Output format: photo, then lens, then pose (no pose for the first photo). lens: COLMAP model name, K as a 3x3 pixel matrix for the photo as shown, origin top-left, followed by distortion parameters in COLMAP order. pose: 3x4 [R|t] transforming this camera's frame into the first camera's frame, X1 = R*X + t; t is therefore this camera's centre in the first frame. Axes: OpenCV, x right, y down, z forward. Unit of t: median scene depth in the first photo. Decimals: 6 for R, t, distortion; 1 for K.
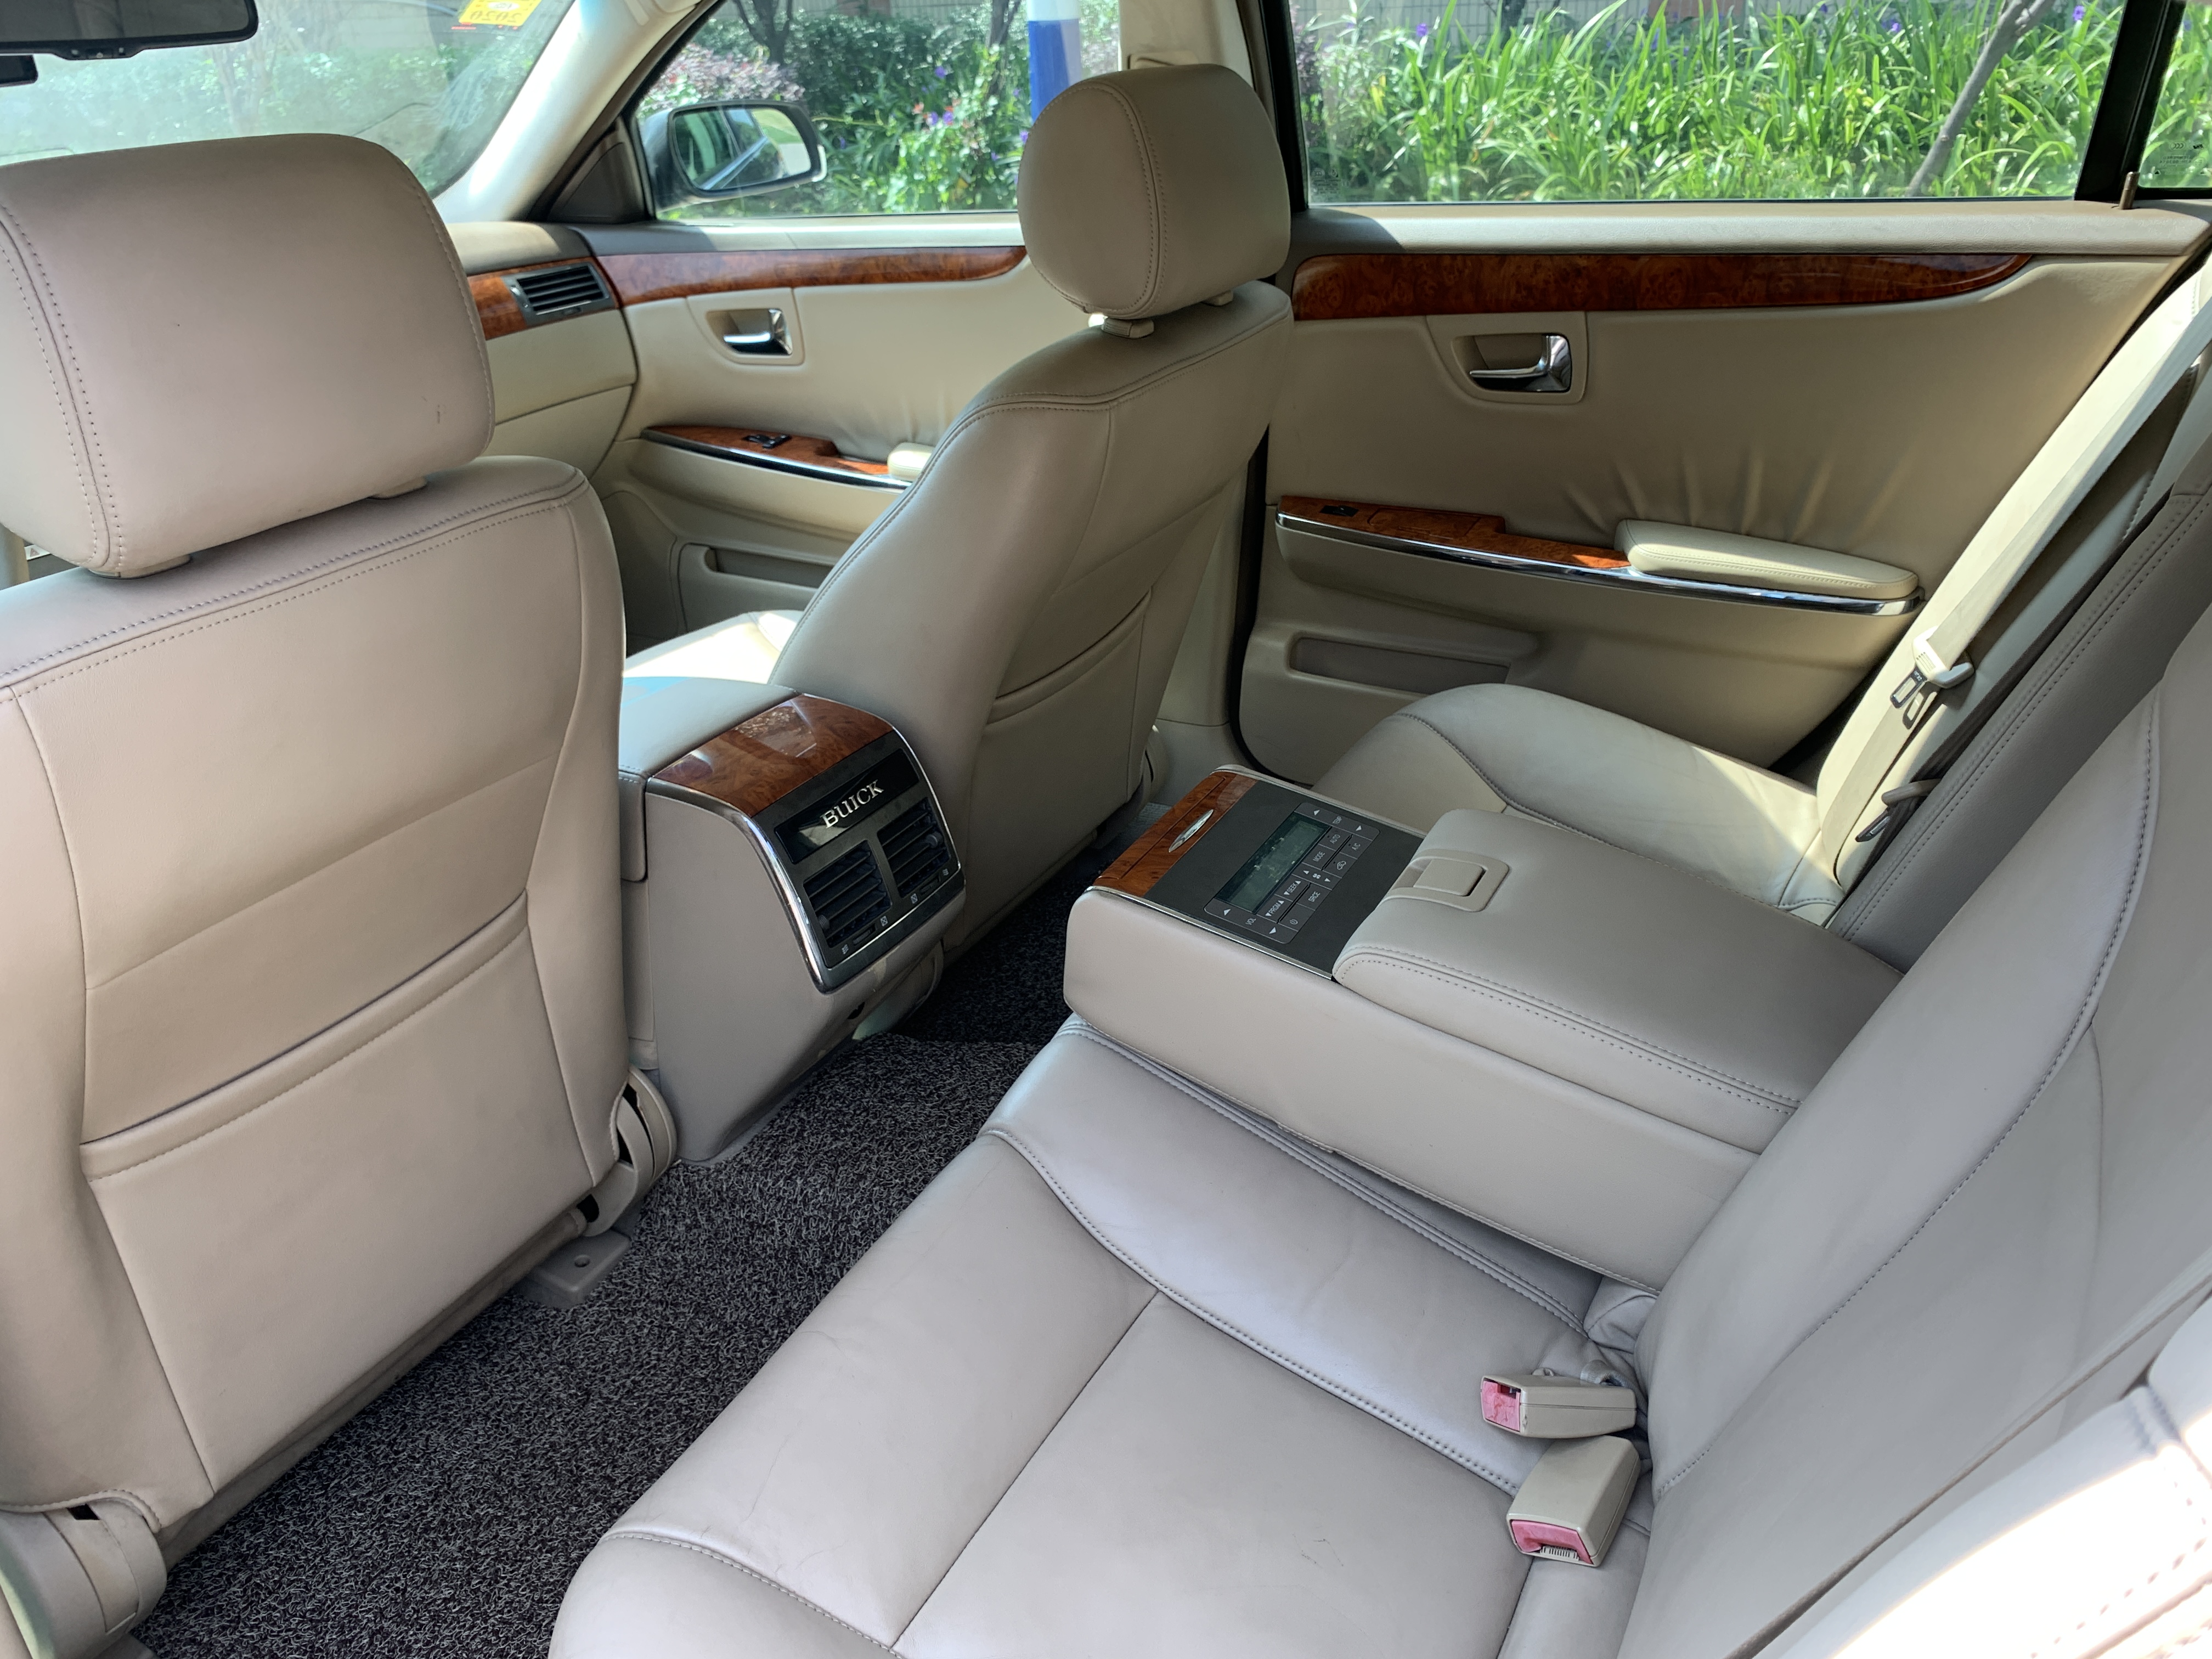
lens RADIAL K [[1682.2, 0, 1106.0], [0, 1682.2, 829.5], [0, 0, 1]] dist [0.089713, -0.201531]
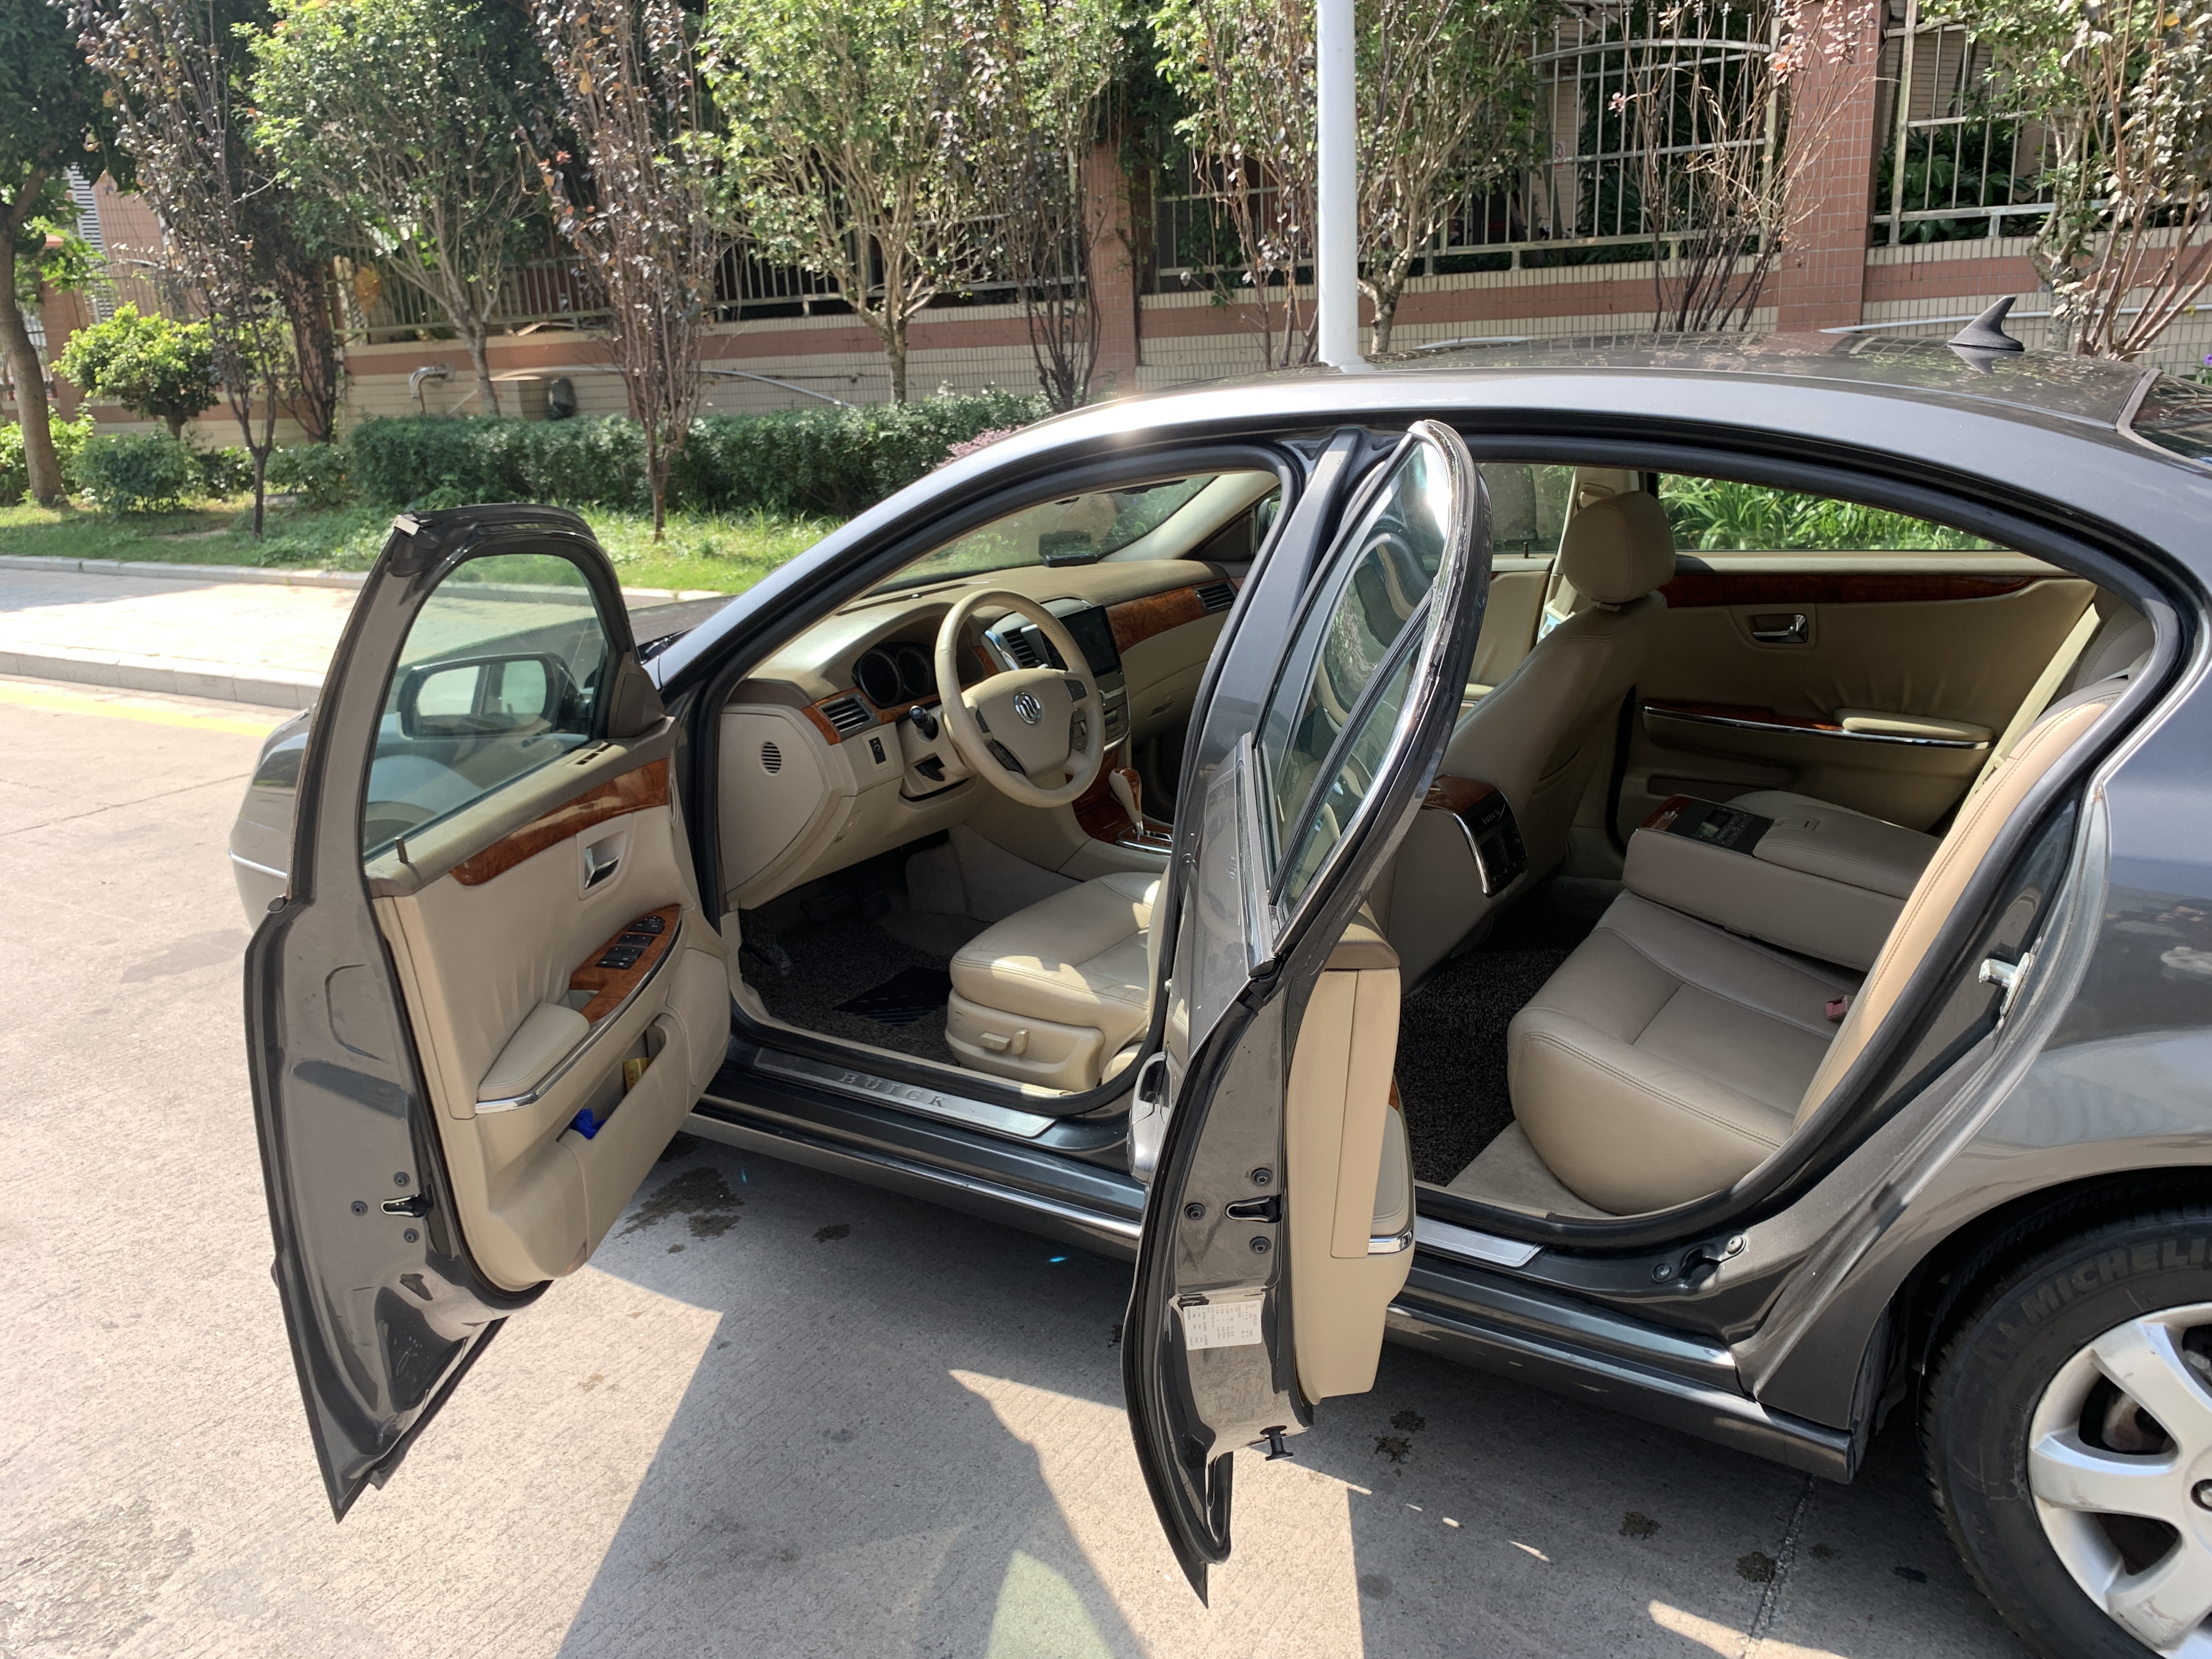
lens RADIAL K [[1707.3, 0, 1110.9], [0, 1707.3, 817.9], [0, 0, 1]] dist [0.007181, 0.001335]
pose [[0.998052, 0.007624, -0.061914, -0.351879], [-0.018942, 0.982682, -0.184332, 0.277815], [0.059436, 0.185146, 0.980912, -0.823651]]
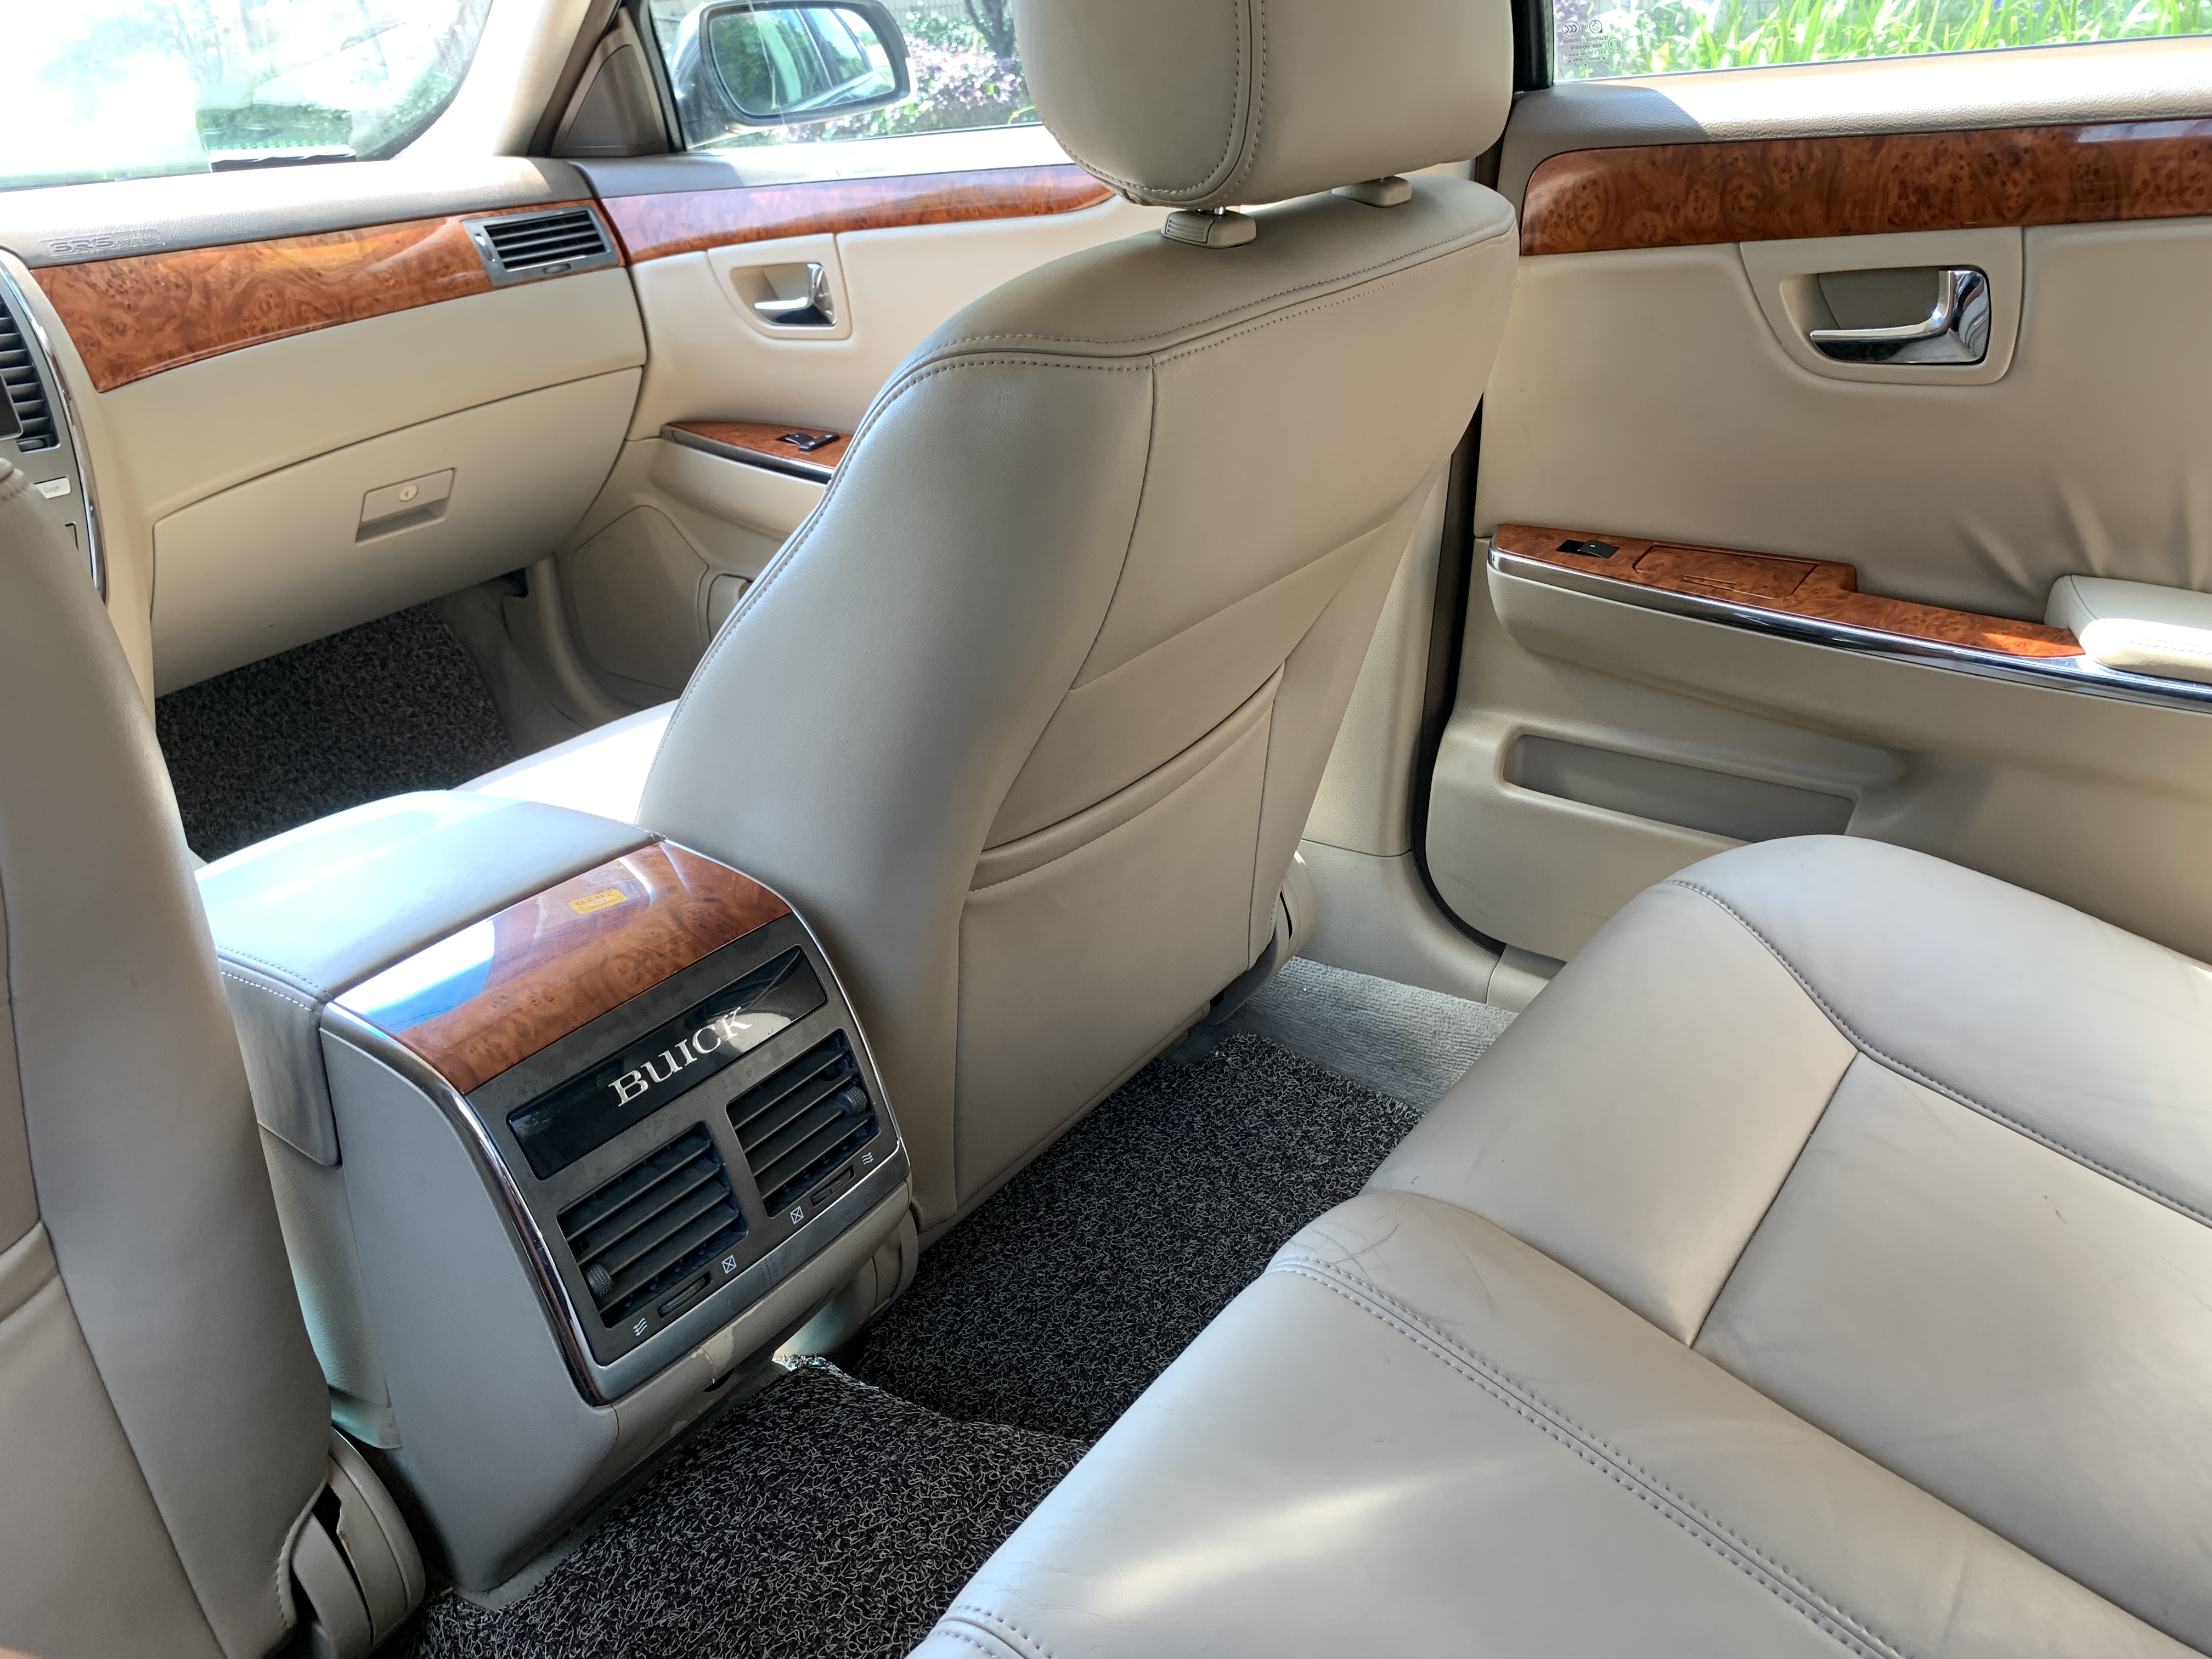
lens RADIAL K [[1707.3, 0, 1110.9], [0, 1707.3, 817.9], [0, 0, 1]] dist [0.007181, 0.001335]
pose [[0.990072, 0.038925, -0.135060, 0.047106], [-0.041507, 0.999004, -0.016352, -0.063872], [0.134289, 0.021796, 0.990702, 0.311007]]
